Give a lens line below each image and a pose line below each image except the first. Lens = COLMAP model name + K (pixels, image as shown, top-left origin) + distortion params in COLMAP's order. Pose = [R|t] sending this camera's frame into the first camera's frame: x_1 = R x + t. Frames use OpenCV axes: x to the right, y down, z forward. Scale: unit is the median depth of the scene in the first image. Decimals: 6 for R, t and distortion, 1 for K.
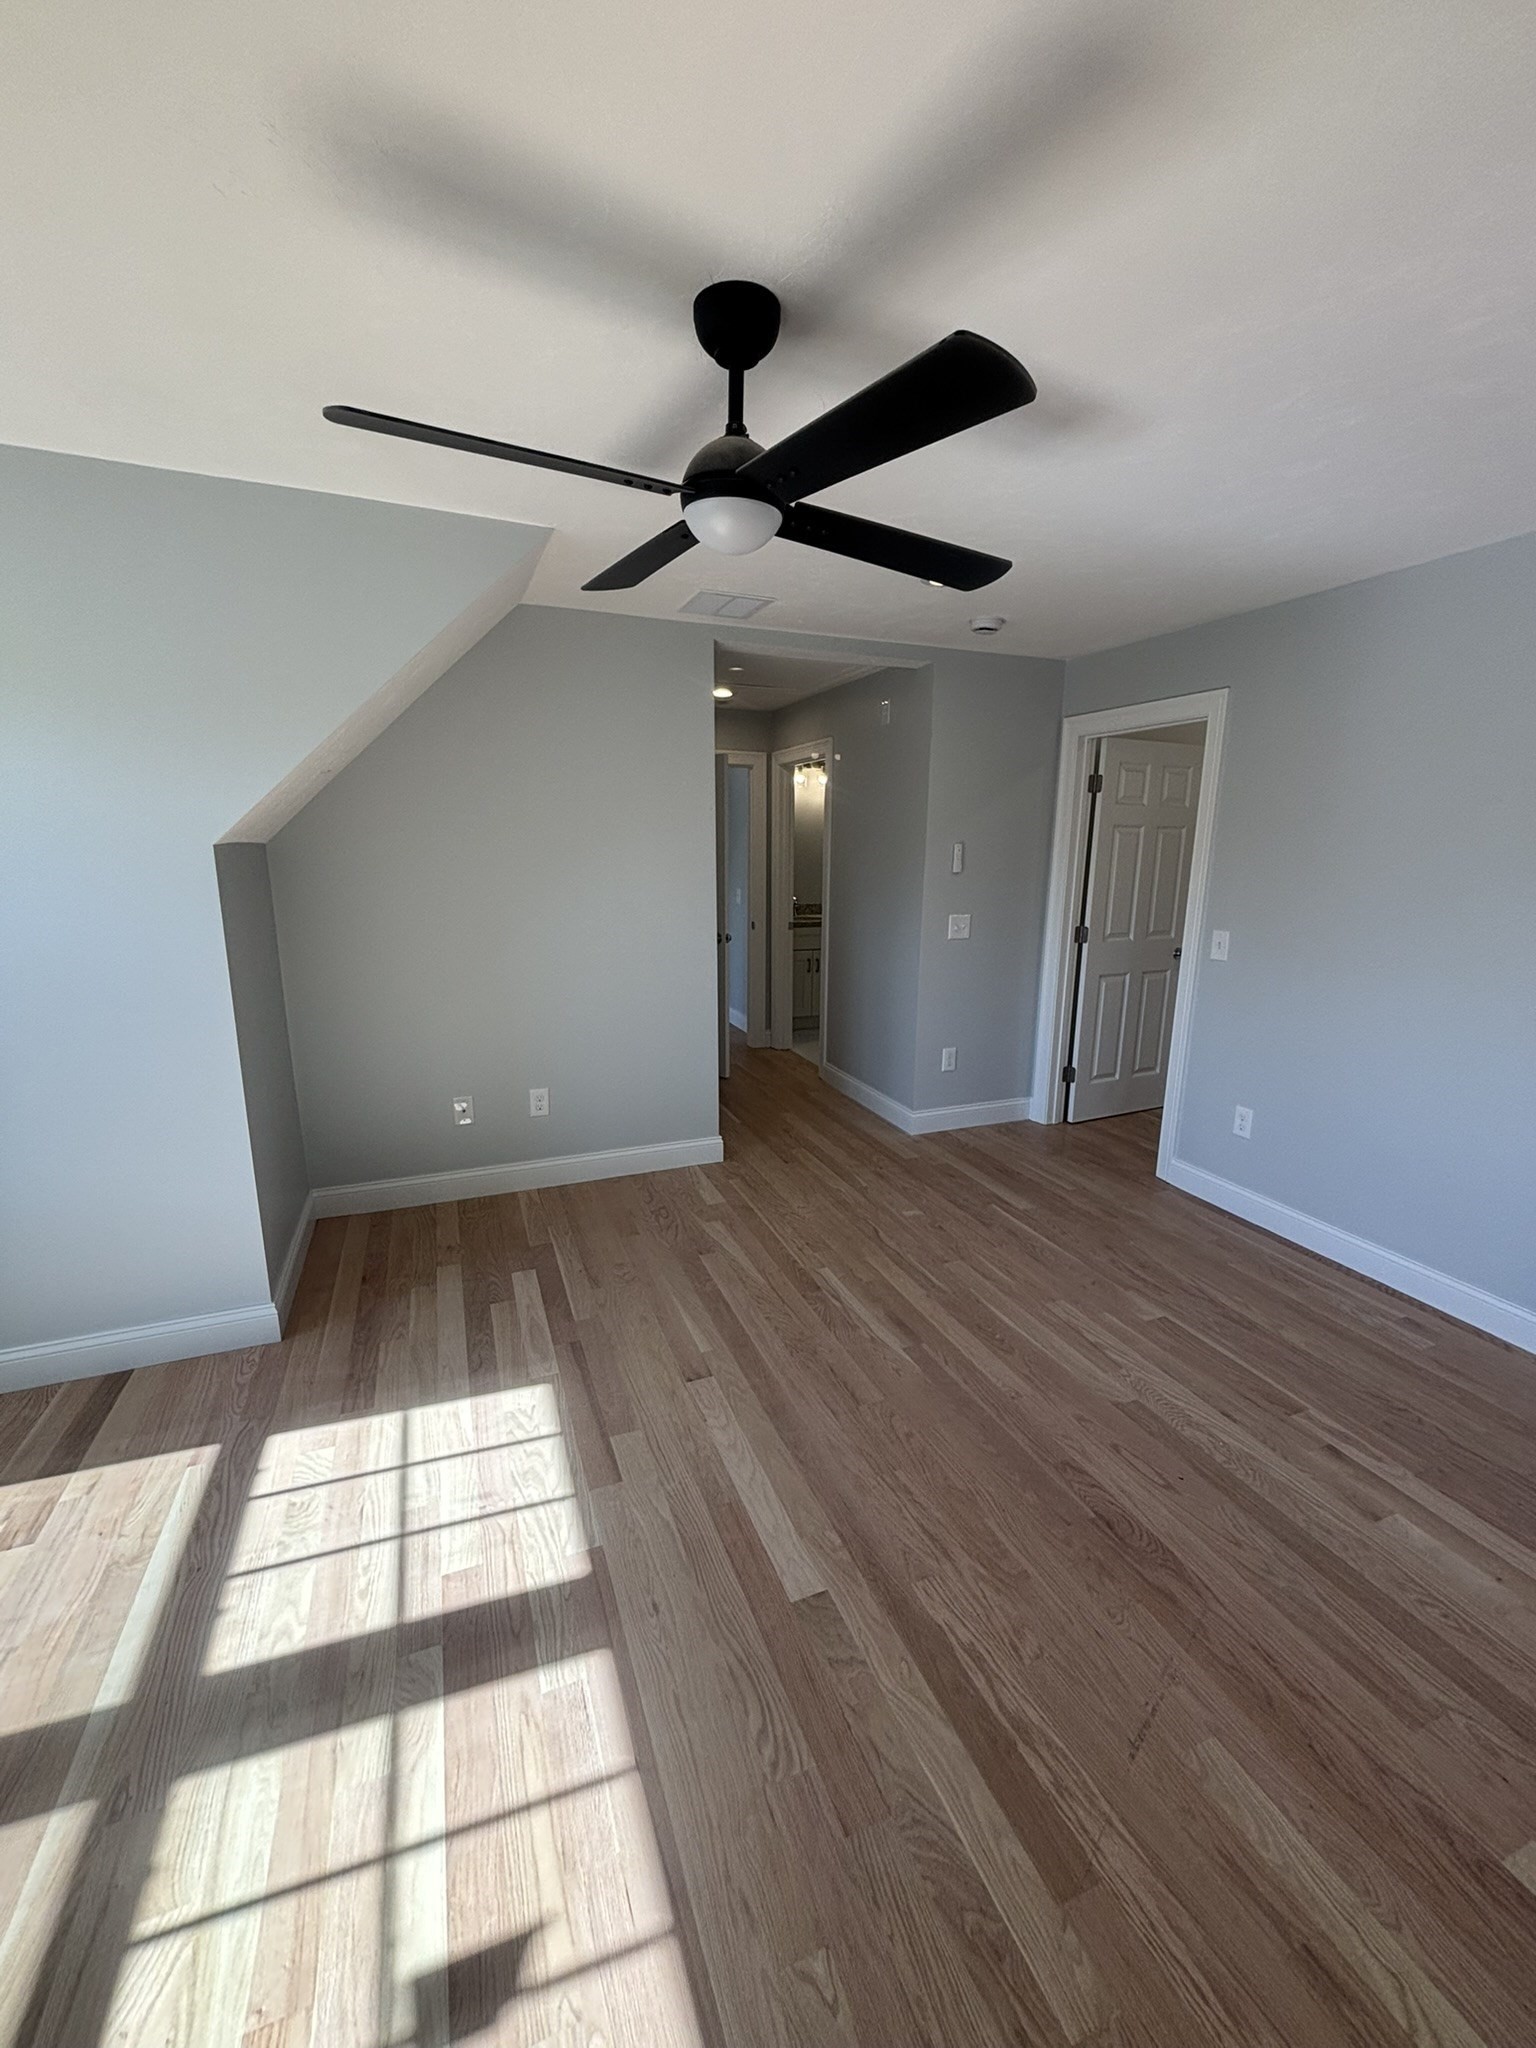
lens RADIAL K [[824.4, 0, 773.5], [0, 824.4, 1022.7], [0, 0, 1]] dist [0.001317, -0.000236]
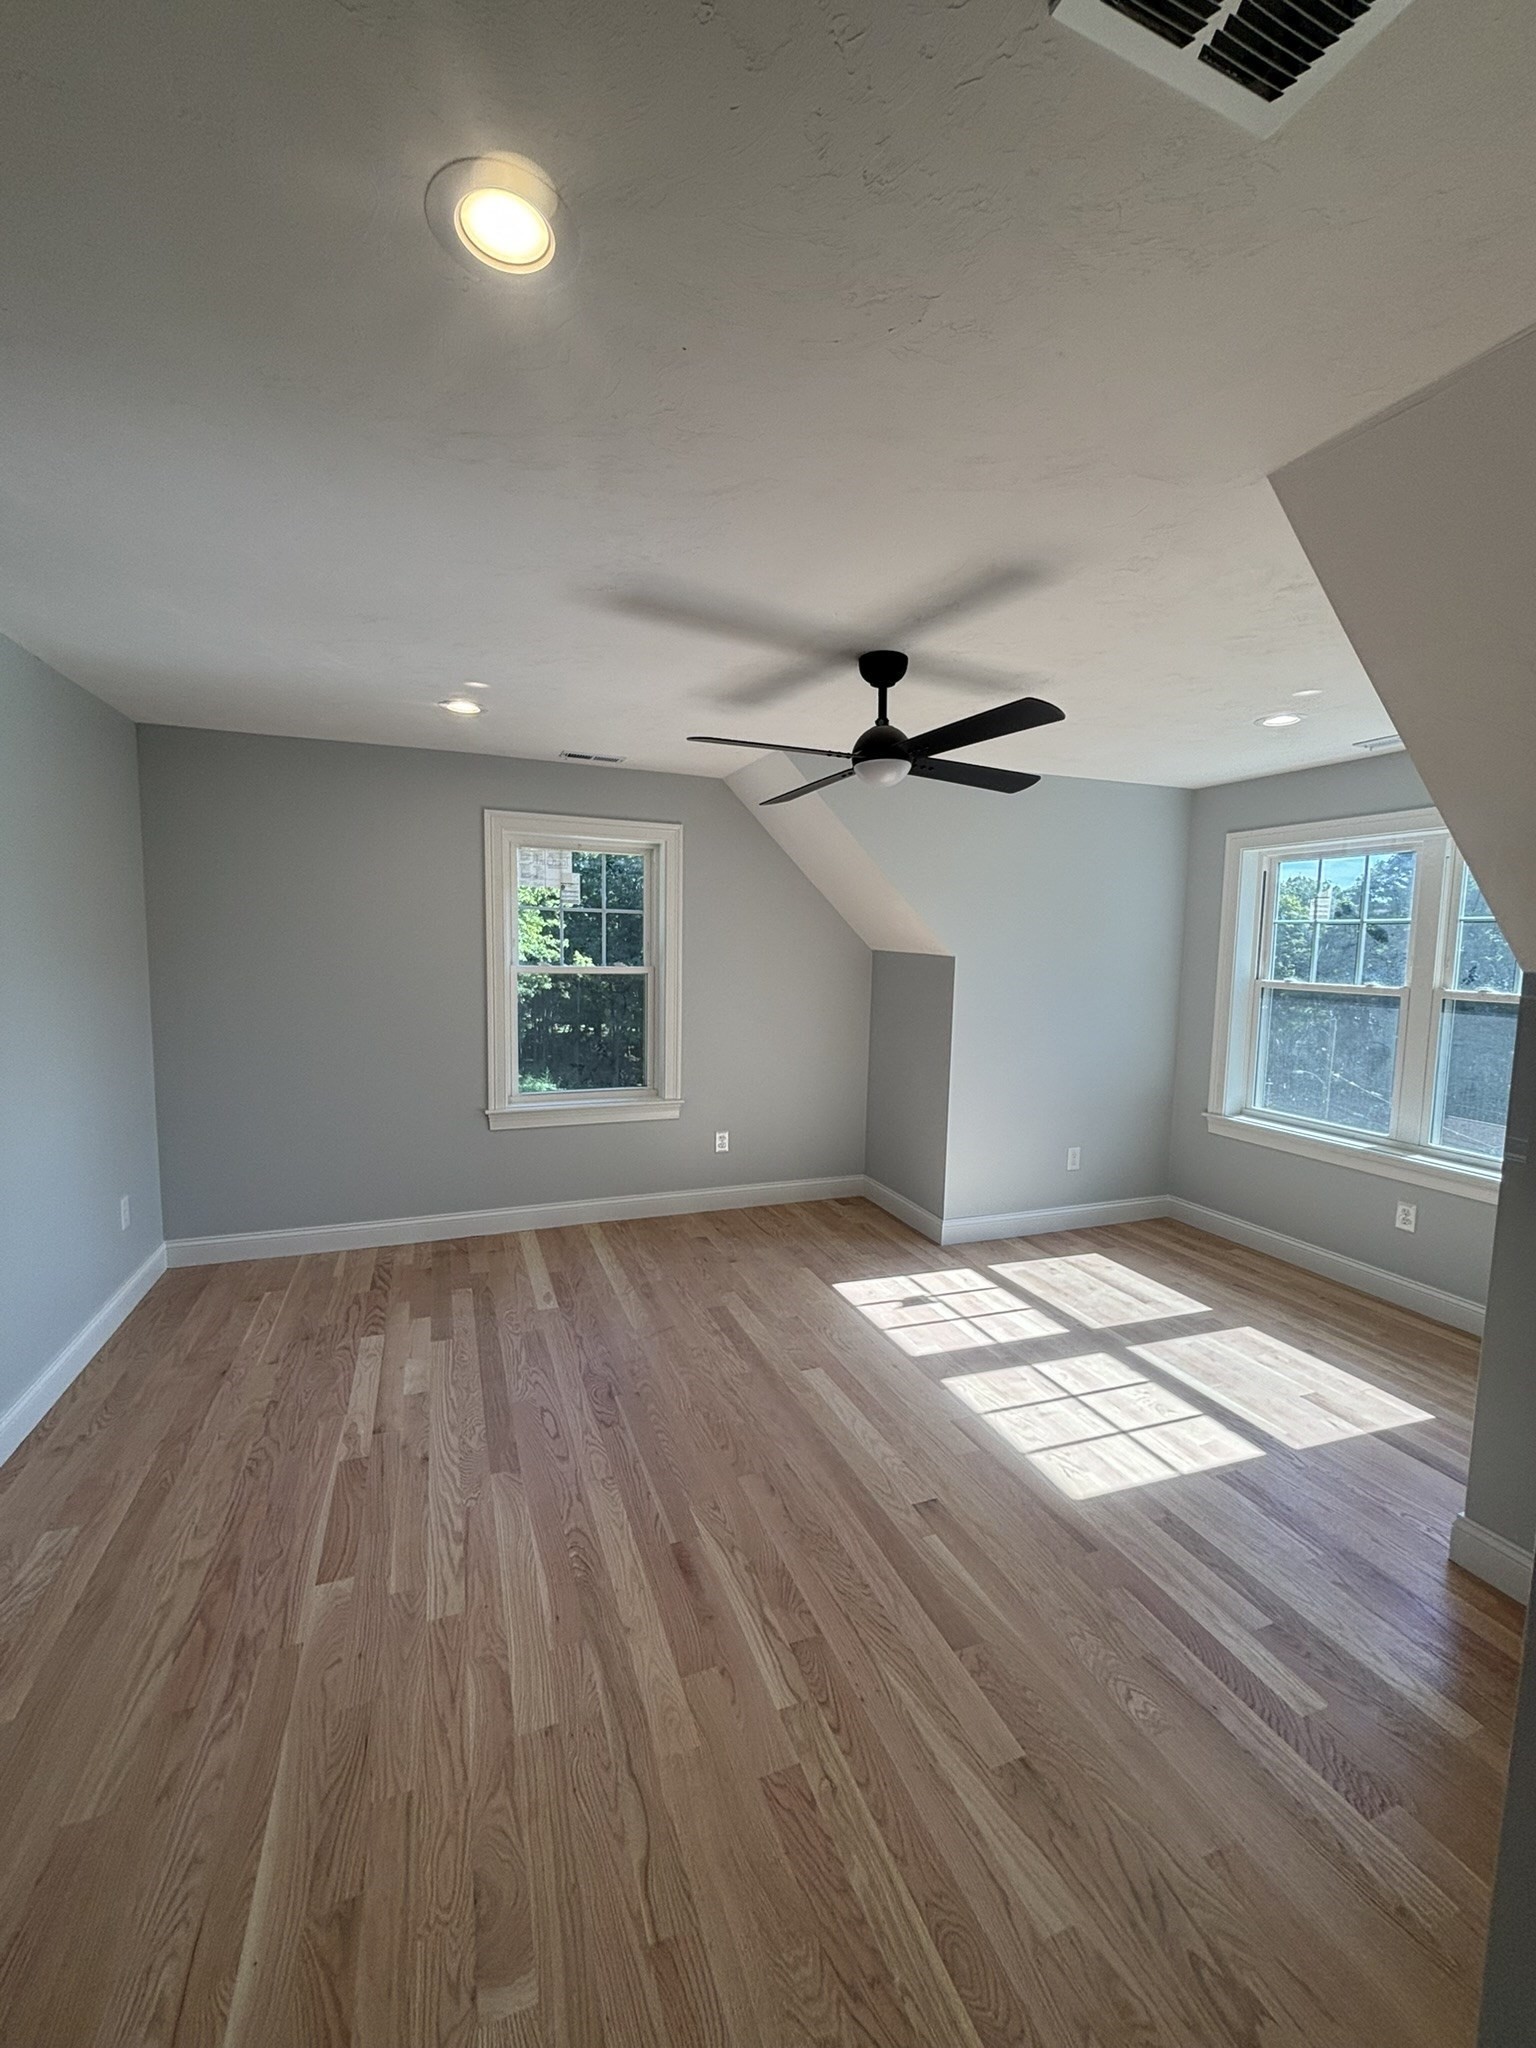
lens RADIAL K [[824.4, 0, 769.8], [0, 824.4, 1025.5], [0, 0, 1]] dist [0.001317, -0.000236]
pose [[-0.999675, -0.024731, 0.006247, 0.103309], [-0.021592, 0.950813, 0.309012, -0.413185], [-0.013582, 0.308777, -0.951038, 1.856852]]
